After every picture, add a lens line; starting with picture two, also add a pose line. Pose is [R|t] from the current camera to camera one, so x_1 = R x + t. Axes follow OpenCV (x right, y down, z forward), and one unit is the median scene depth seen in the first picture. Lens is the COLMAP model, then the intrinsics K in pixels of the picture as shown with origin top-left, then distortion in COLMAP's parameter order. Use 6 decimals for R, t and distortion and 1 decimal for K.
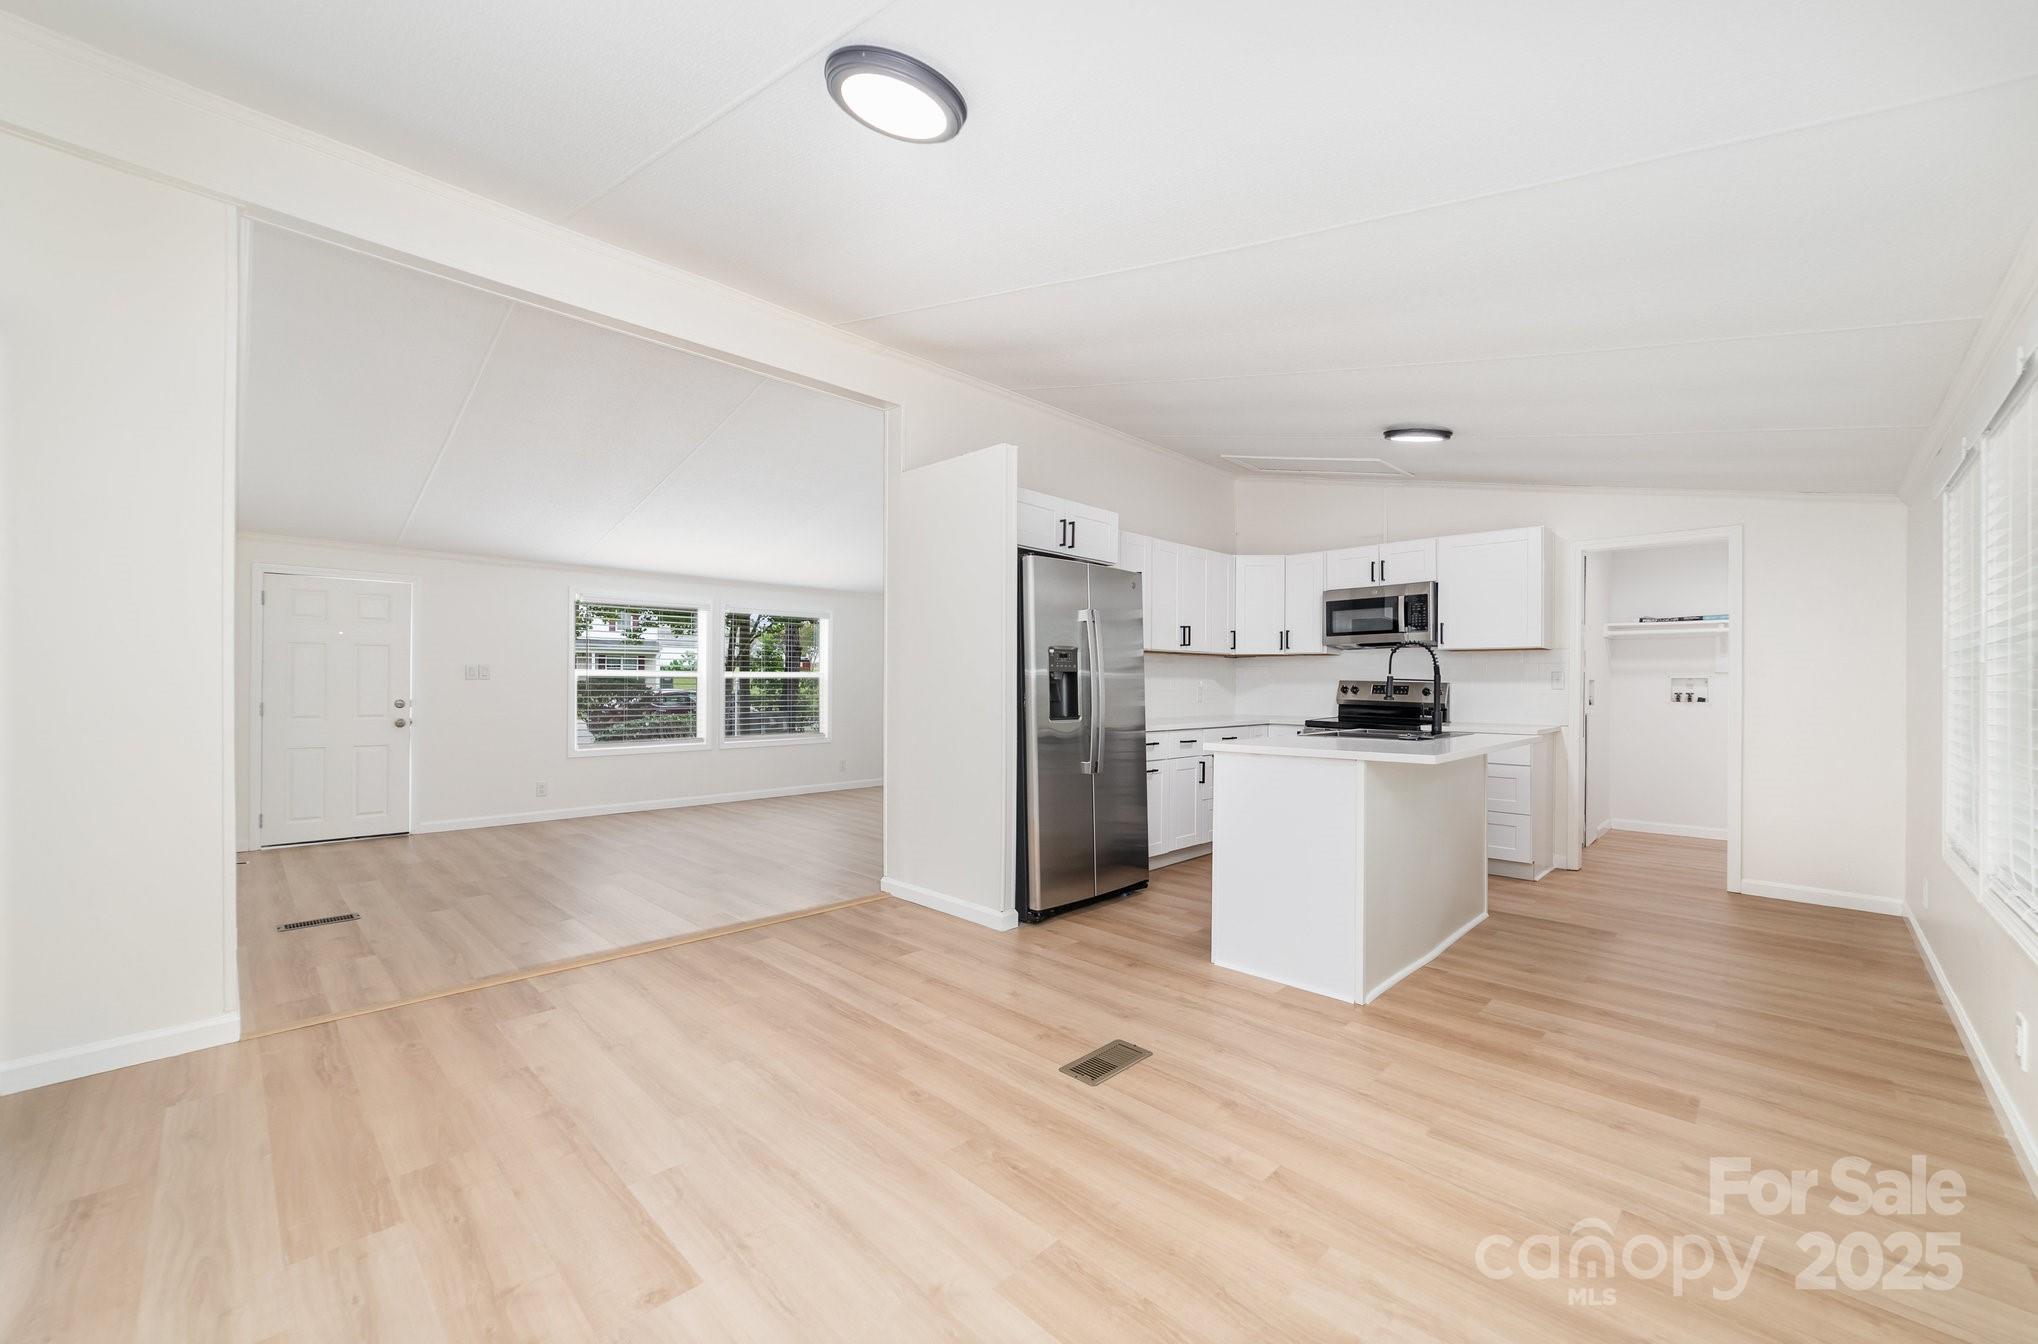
lens RADIAL K [[789.7, 0, 1021.6], [0, 789.7, 669.4], [0, 0, 1]] dist [-0.000355, 0.000602]
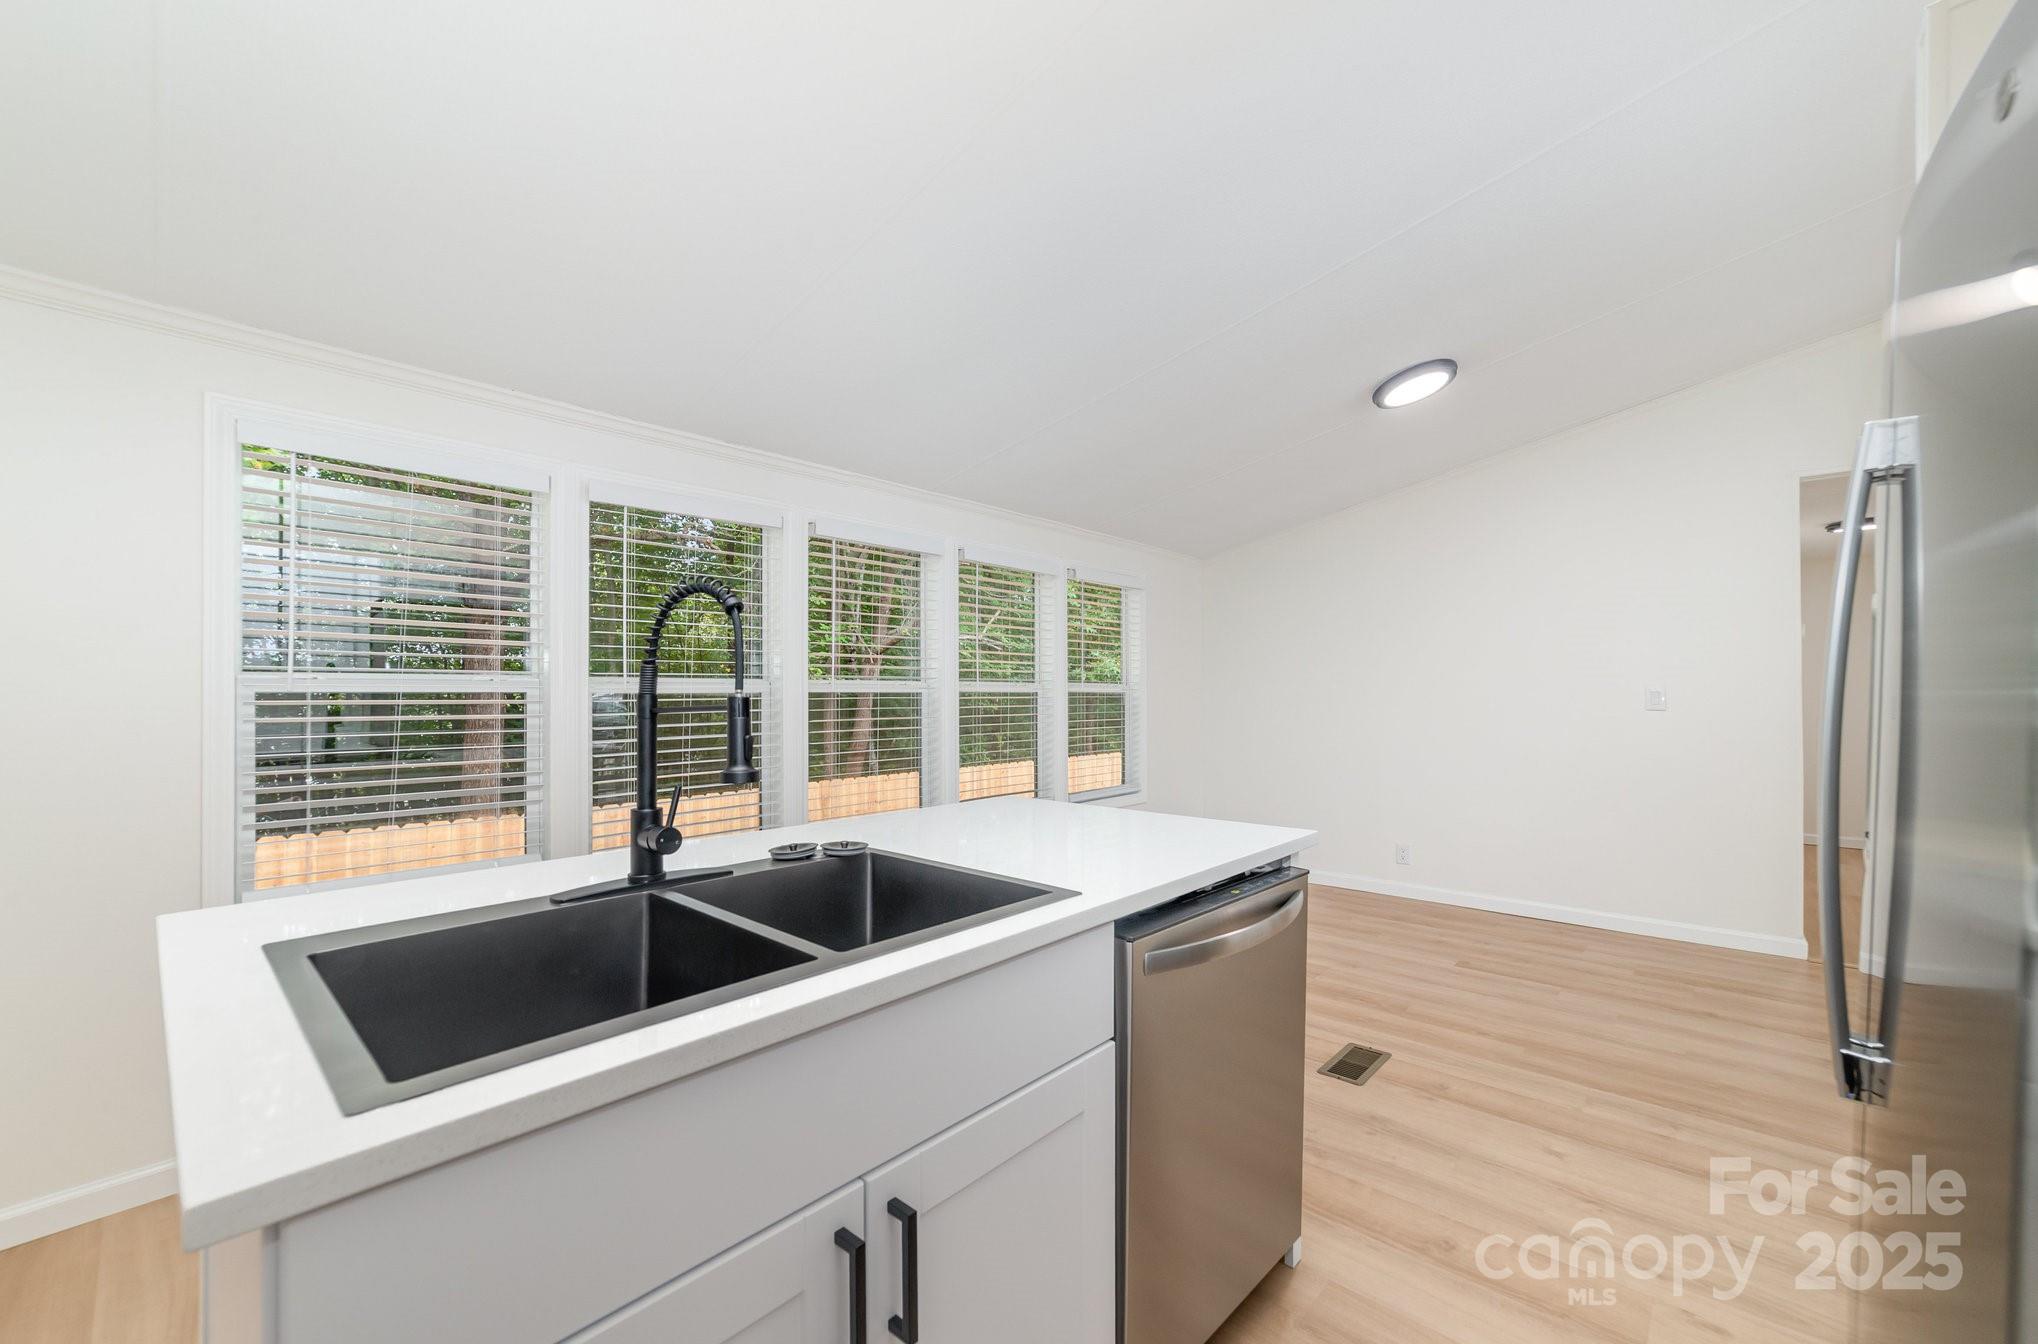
lens RADIAL K [[789.7, 0, 1021.0], [0, 789.7, 688.5], [0, 0, 1]] dist [-0.000355, 0.000602]
pose [[-0.998781, -0.006304, -0.048965, 0.653775], [-0.005489, 0.999845, -0.016754, 0.008398], [0.049063, -0.016465, -0.998660, 2.177983]]
